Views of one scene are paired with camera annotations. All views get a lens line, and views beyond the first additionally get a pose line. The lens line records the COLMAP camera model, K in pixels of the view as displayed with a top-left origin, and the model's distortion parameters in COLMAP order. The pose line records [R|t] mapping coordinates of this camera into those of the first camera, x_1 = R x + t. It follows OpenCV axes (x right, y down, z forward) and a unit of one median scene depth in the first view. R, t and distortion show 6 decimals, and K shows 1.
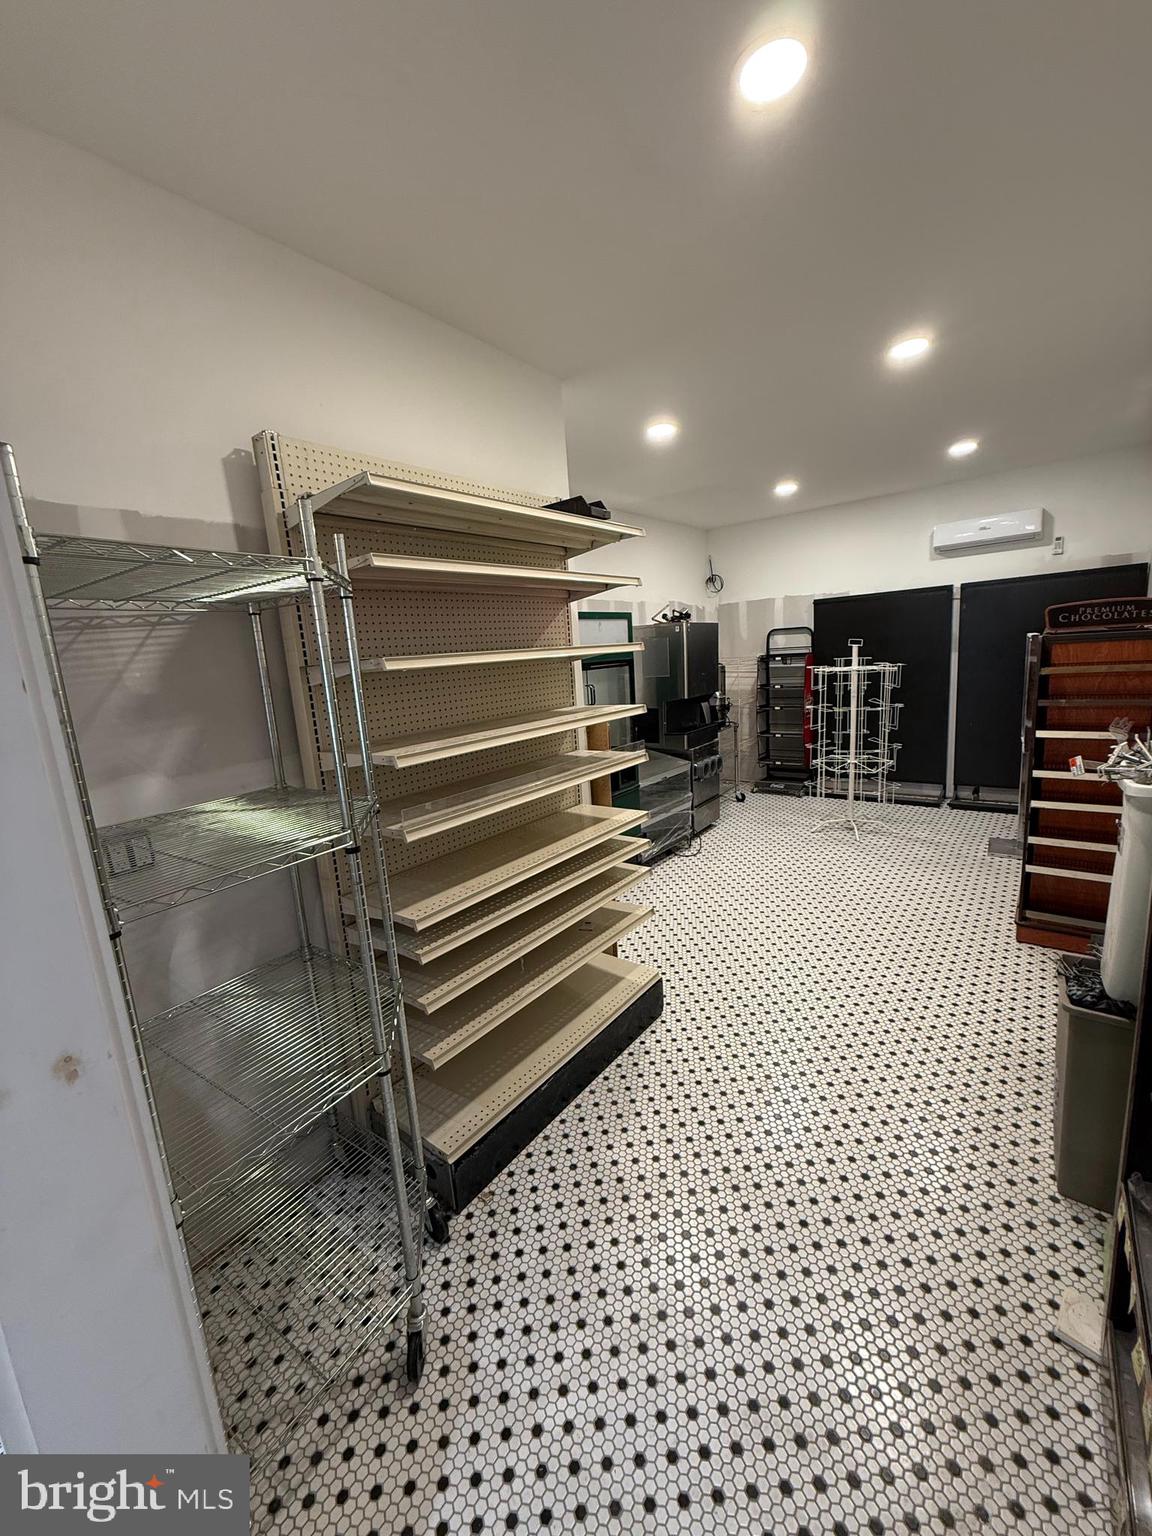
lens RADIAL K [[609.7, 0, 574.0], [0, 609.7, 764.1], [0, 0, 1]] dist [-0.000293, -0.000363]
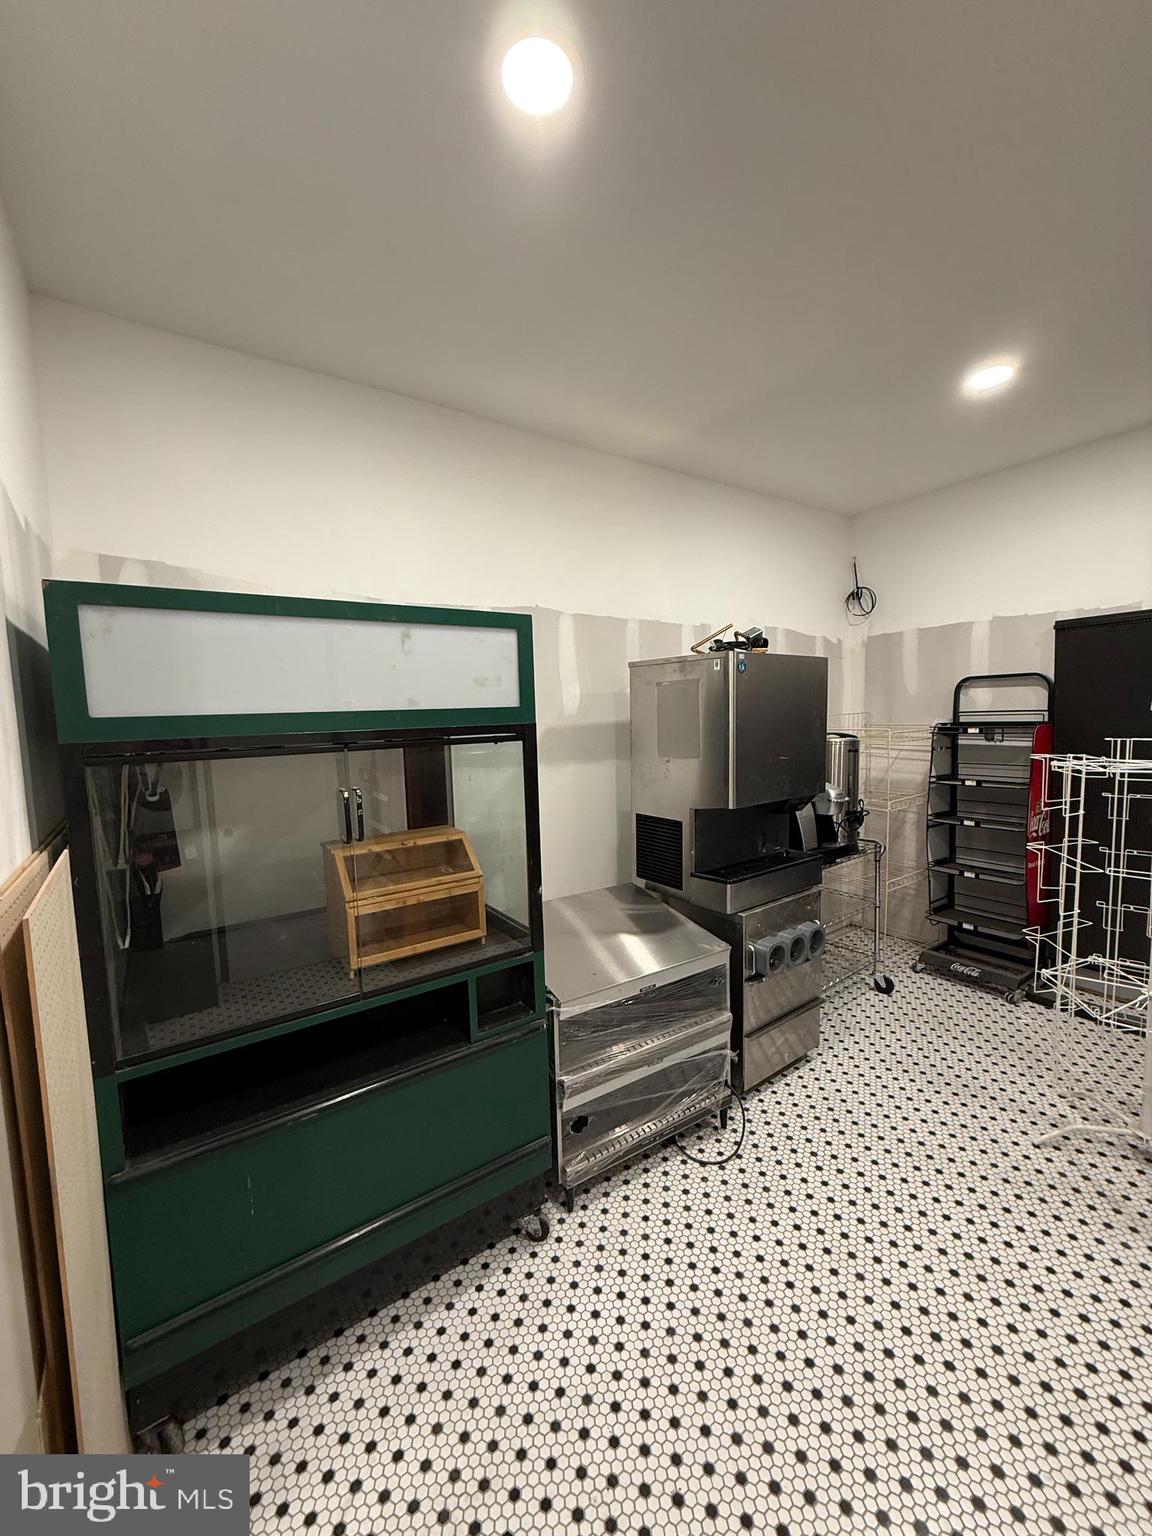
lens RADIAL K [[609.7, 0, 573.7], [0, 609.7, 763.7], [0, 0, 1]] dist [-0.000293, -0.000363]
pose [[0.954214, 0.058498, -0.293351, 0.195414], [-0.083465, 0.993810, -0.073316, -0.093308], [0.287246, 0.094443, 0.953190, 0.484845]]
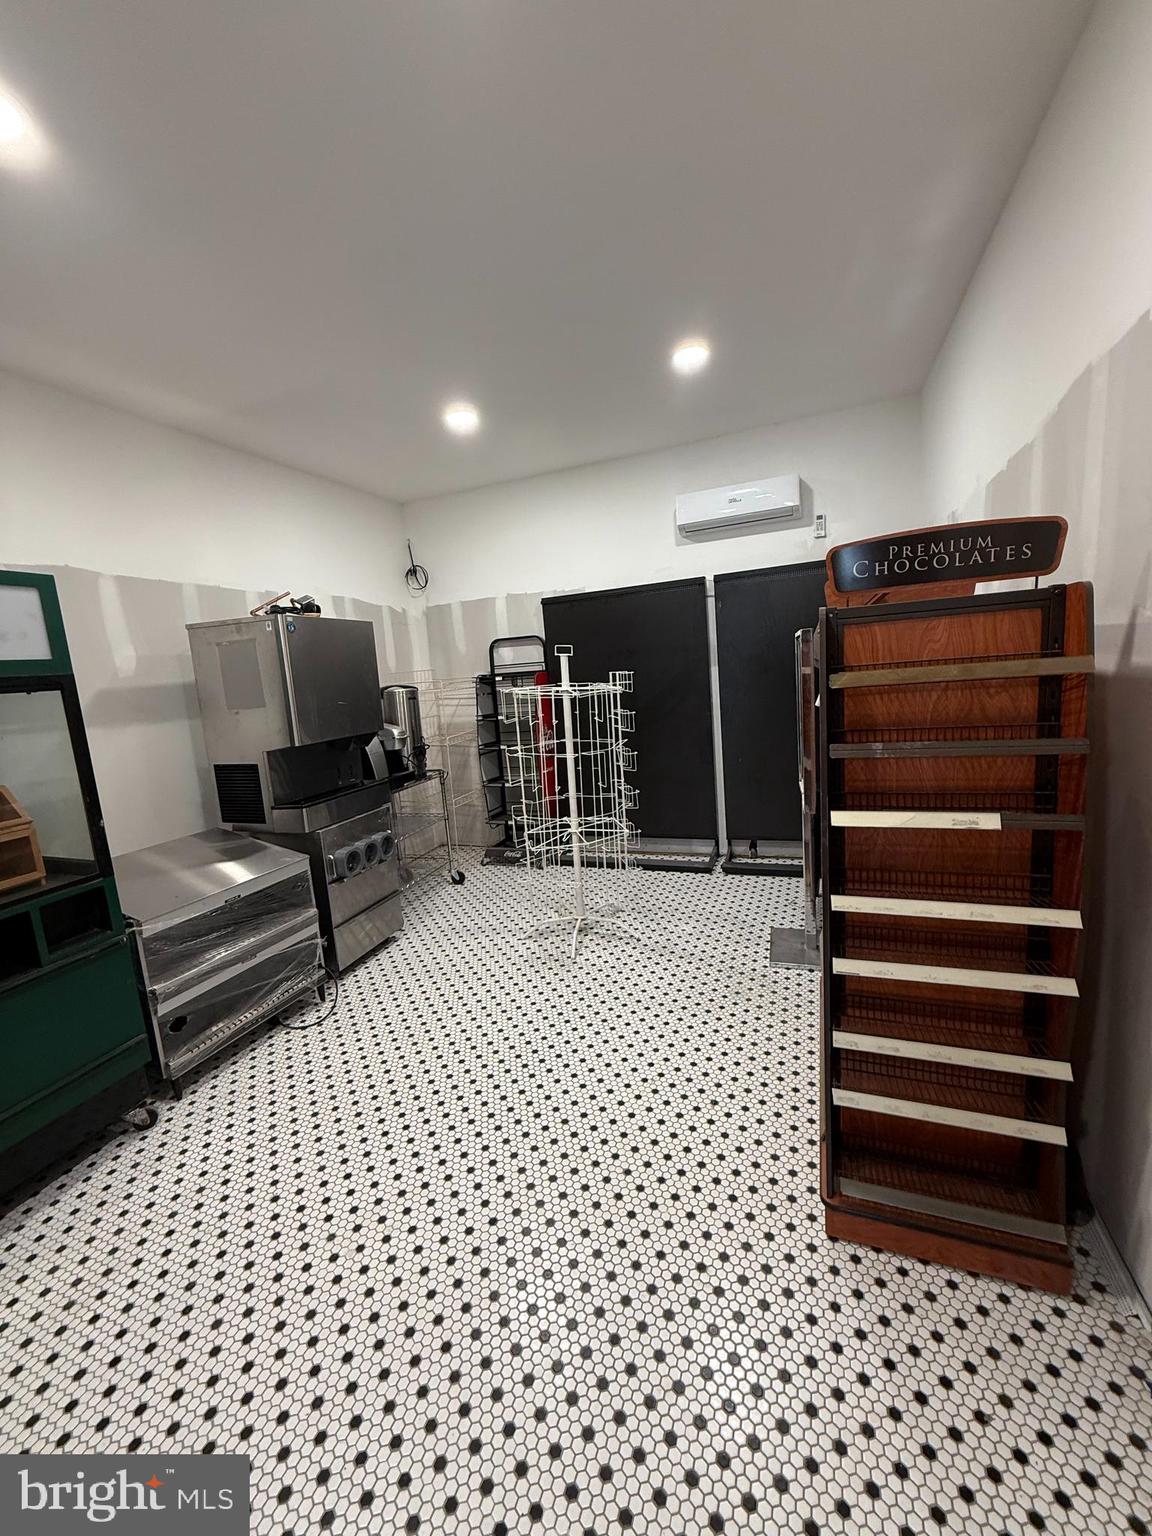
lens RADIAL K [[609.7, 0, 577.2], [0, 609.7, 764.2], [0, 0, 1]] dist [-0.000293, -0.000363]
pose [[0.957561, -0.052909, 0.283334, 0.261576], [0.065557, 0.997223, -0.035337, -0.050366], [-0.280677, 0.052412, 0.958370, 0.357109]]
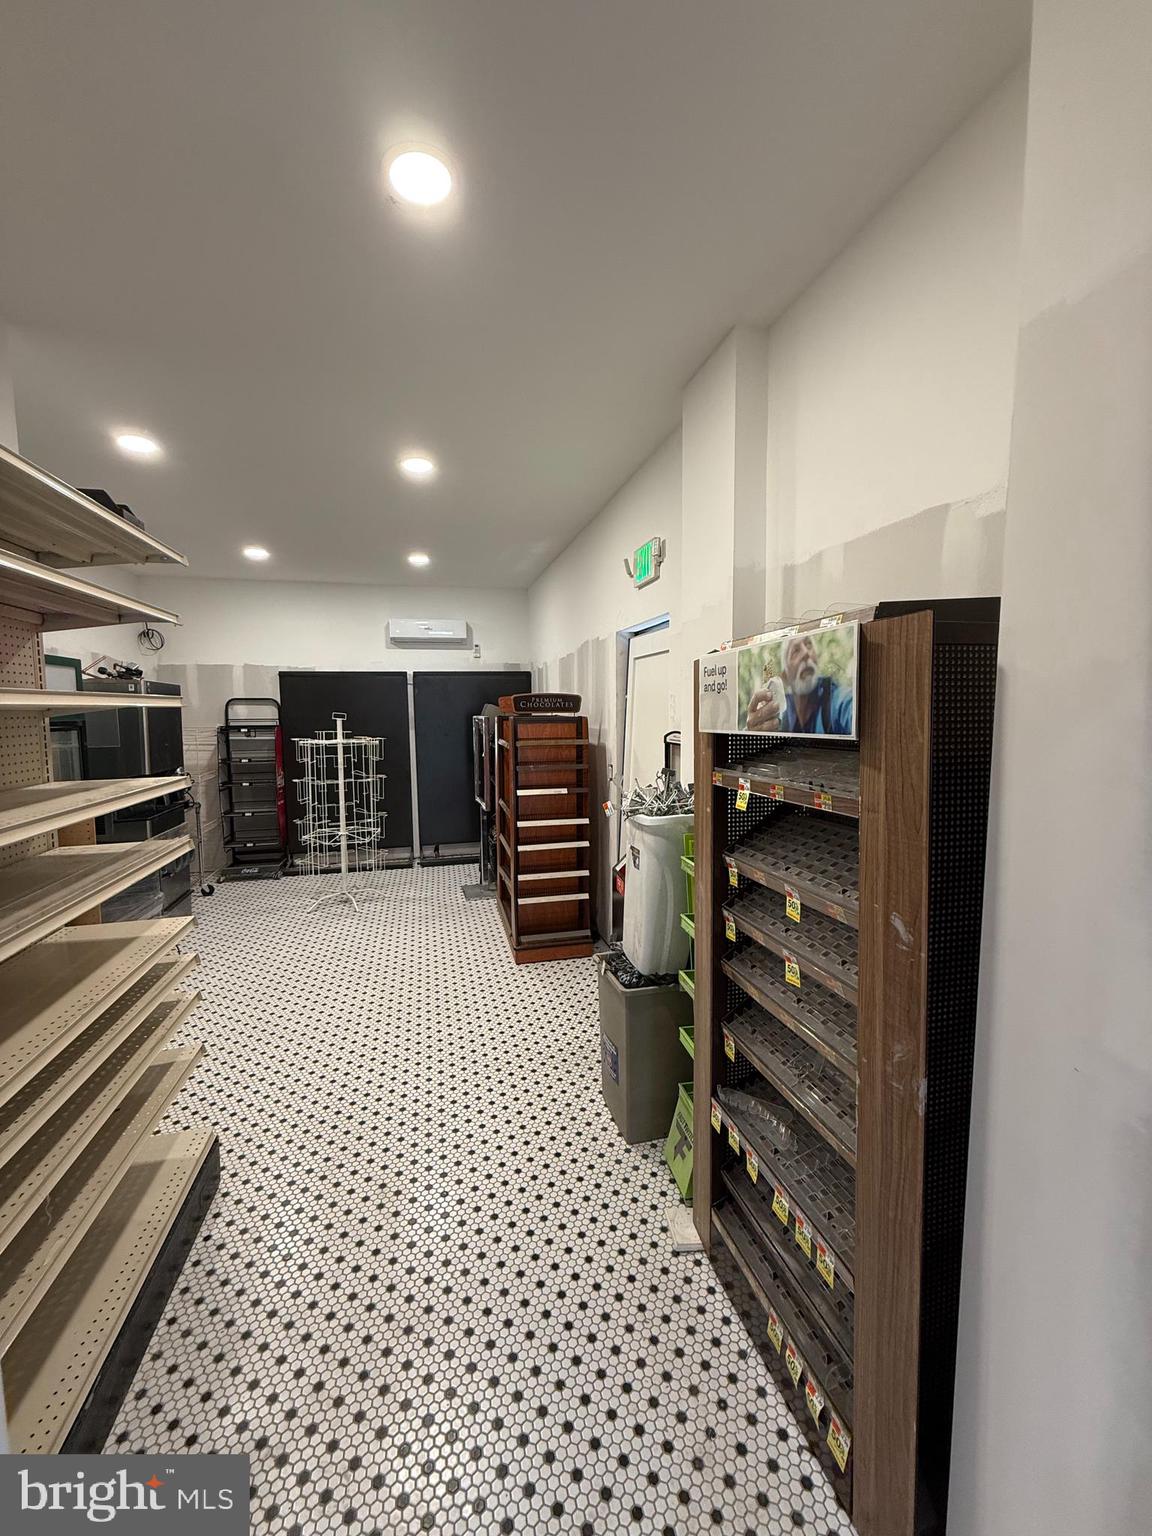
lens RADIAL K [[609.7, 0, 581.9], [0, 609.7, 762.2], [0, 0, 1]] dist [-0.000293, -0.000363]
pose [[0.613360, -0.007129, 0.789771, -0.092523], [0.109653, 0.991044, -0.076214, -0.000653], [-0.782155, 0.133348, 0.608648, 0.066661]]
